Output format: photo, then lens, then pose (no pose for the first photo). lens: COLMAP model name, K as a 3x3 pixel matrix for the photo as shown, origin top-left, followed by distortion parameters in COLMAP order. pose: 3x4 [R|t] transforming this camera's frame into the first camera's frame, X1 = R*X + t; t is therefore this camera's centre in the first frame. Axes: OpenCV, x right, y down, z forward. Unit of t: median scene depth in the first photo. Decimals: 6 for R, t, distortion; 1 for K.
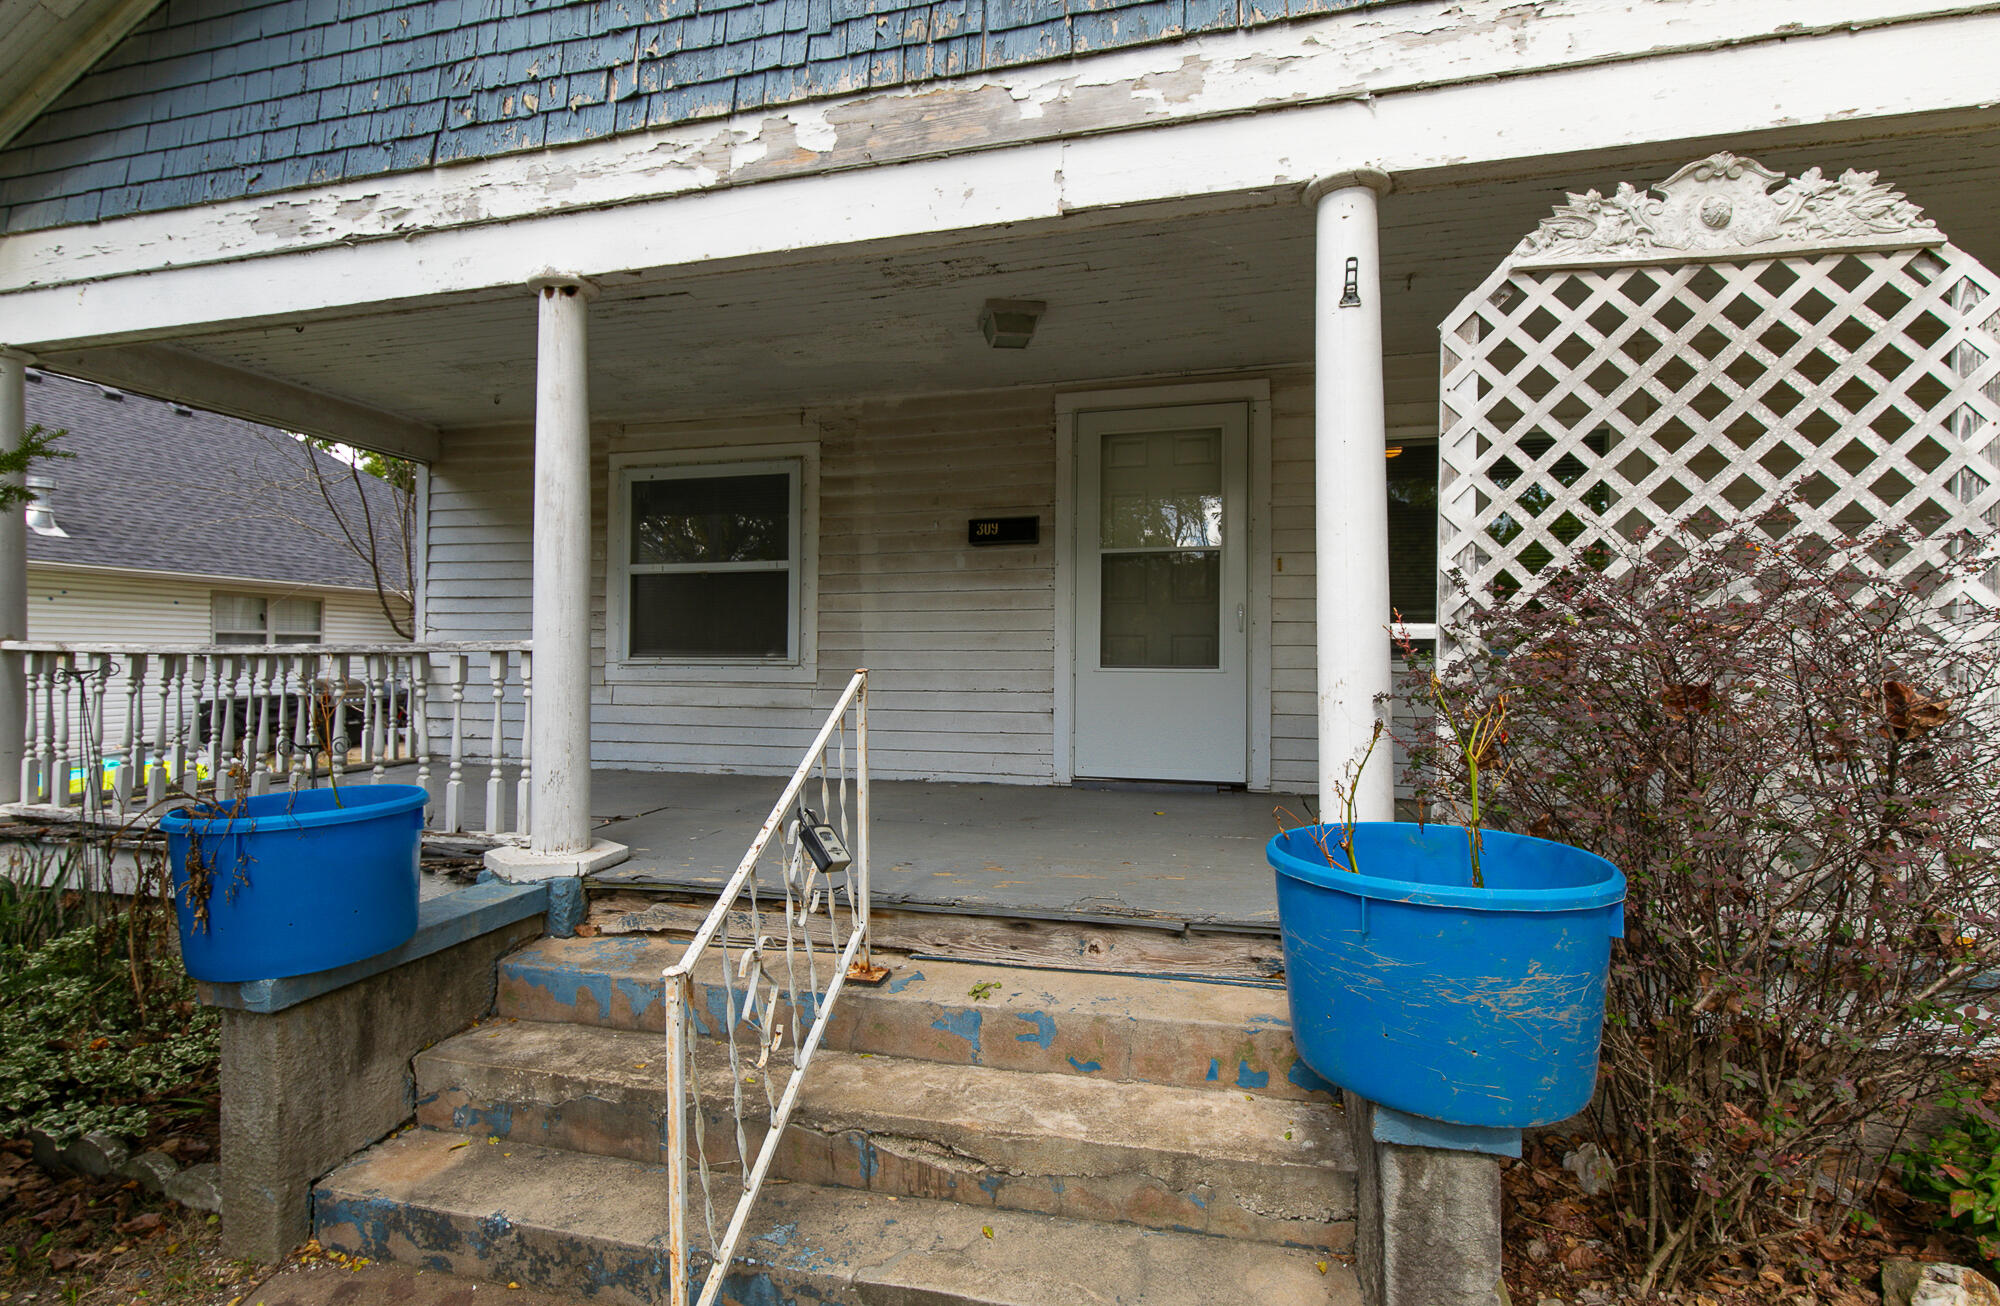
lens RADIAL K [[941.8, 0, 1008.8], [0, 941.8, 629.4], [0, 0, 1]] dist [-0.003217, -0.000161]
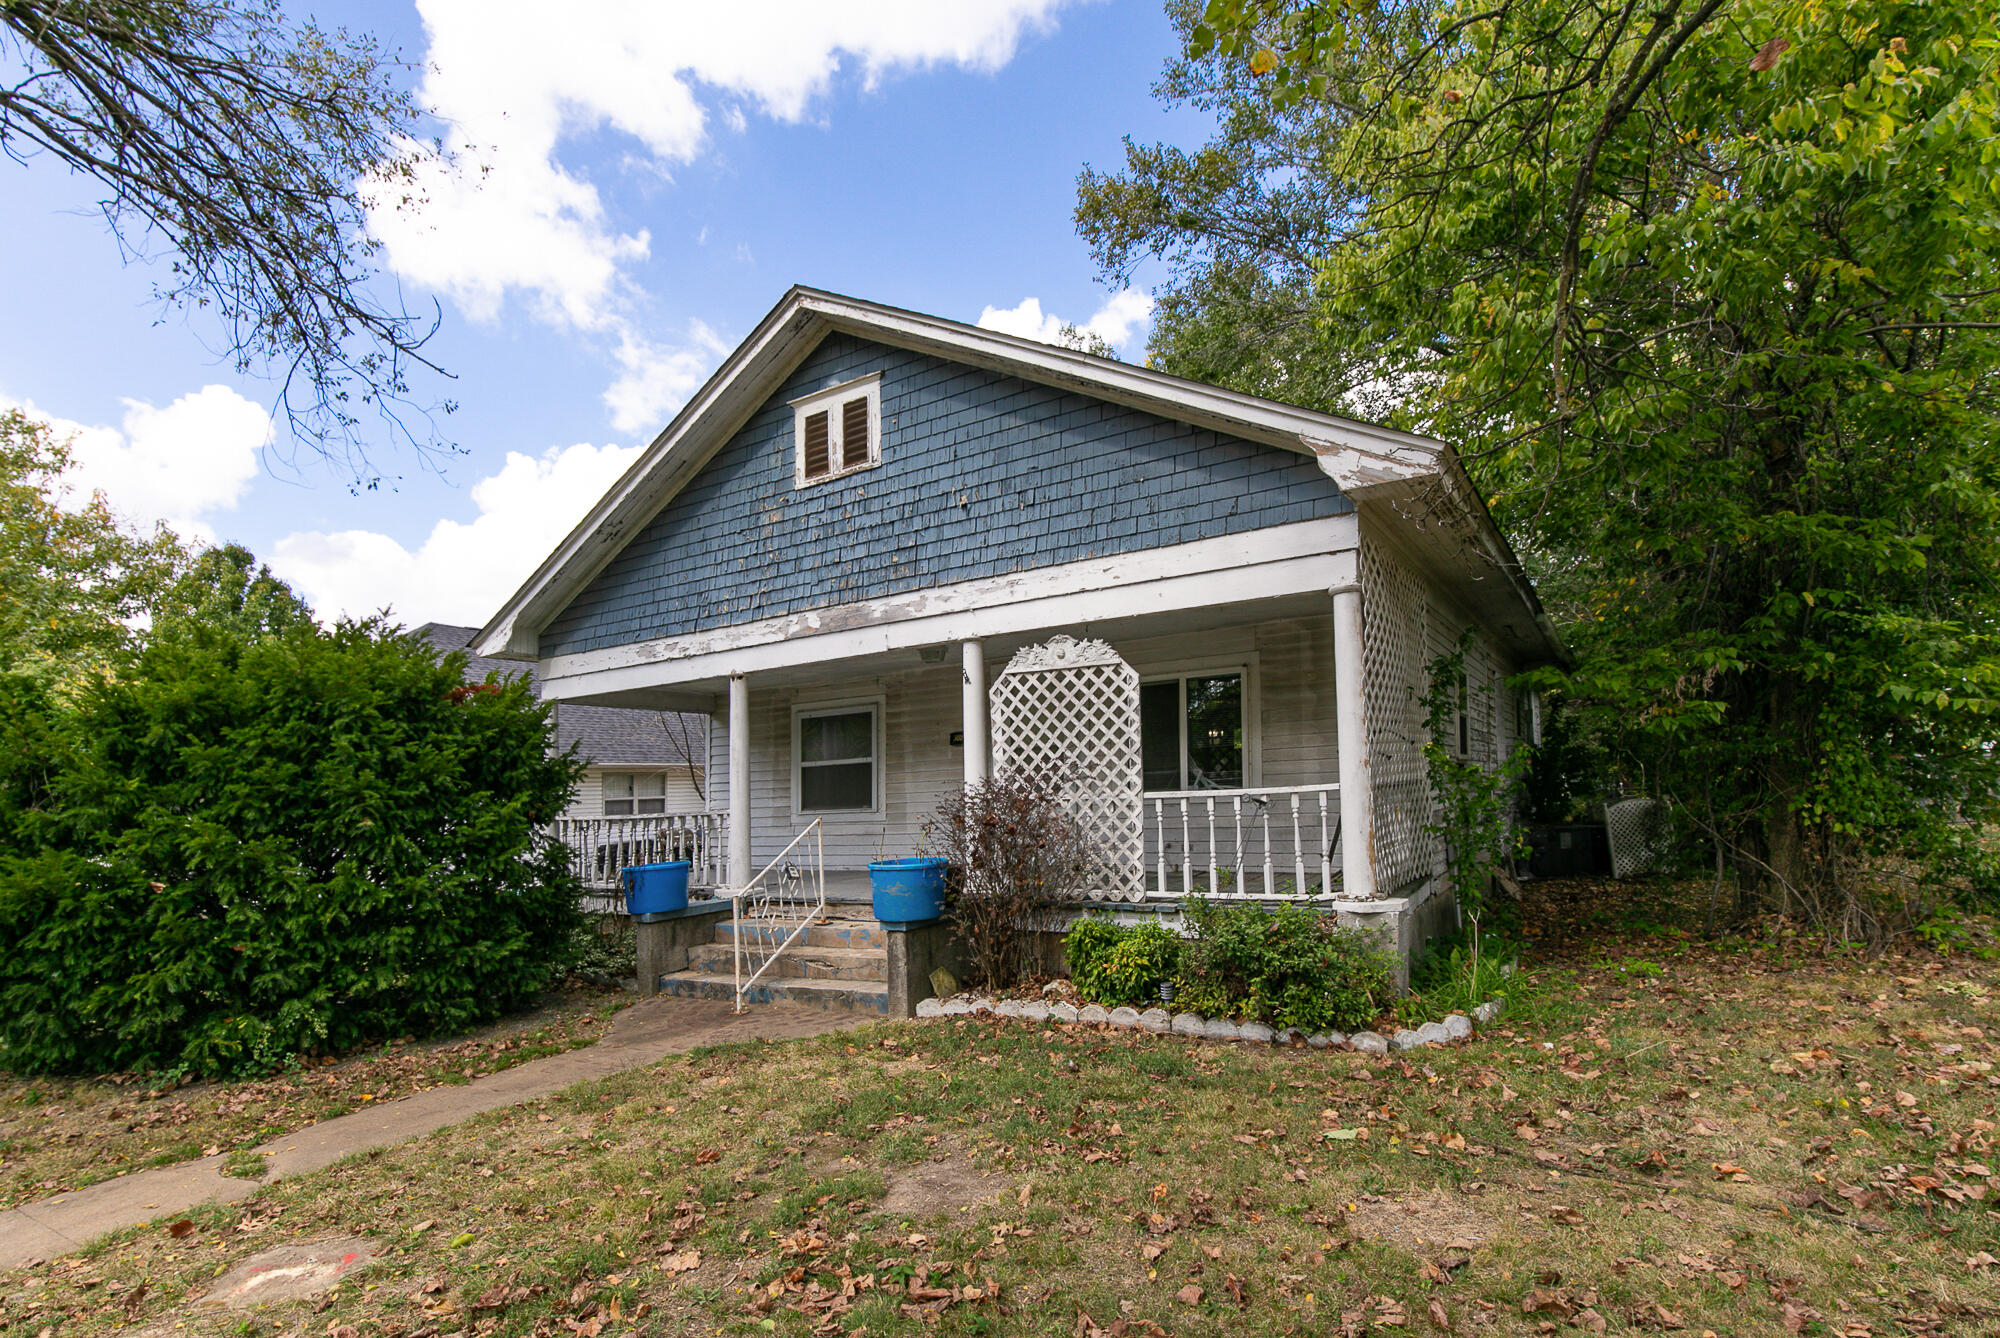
lens RADIAL K [[966.3, 0, 1038.5], [0, 966.3, 663.5], [0, 0, 1]] dist [0.000907, -0.000152]
pose [[0.963202, -0.078036, -0.257200, 1.261810], [0.052573, 0.993141, -0.104440, -0.080118], [0.263586, 0.087075, 0.960698, -1.690935]]
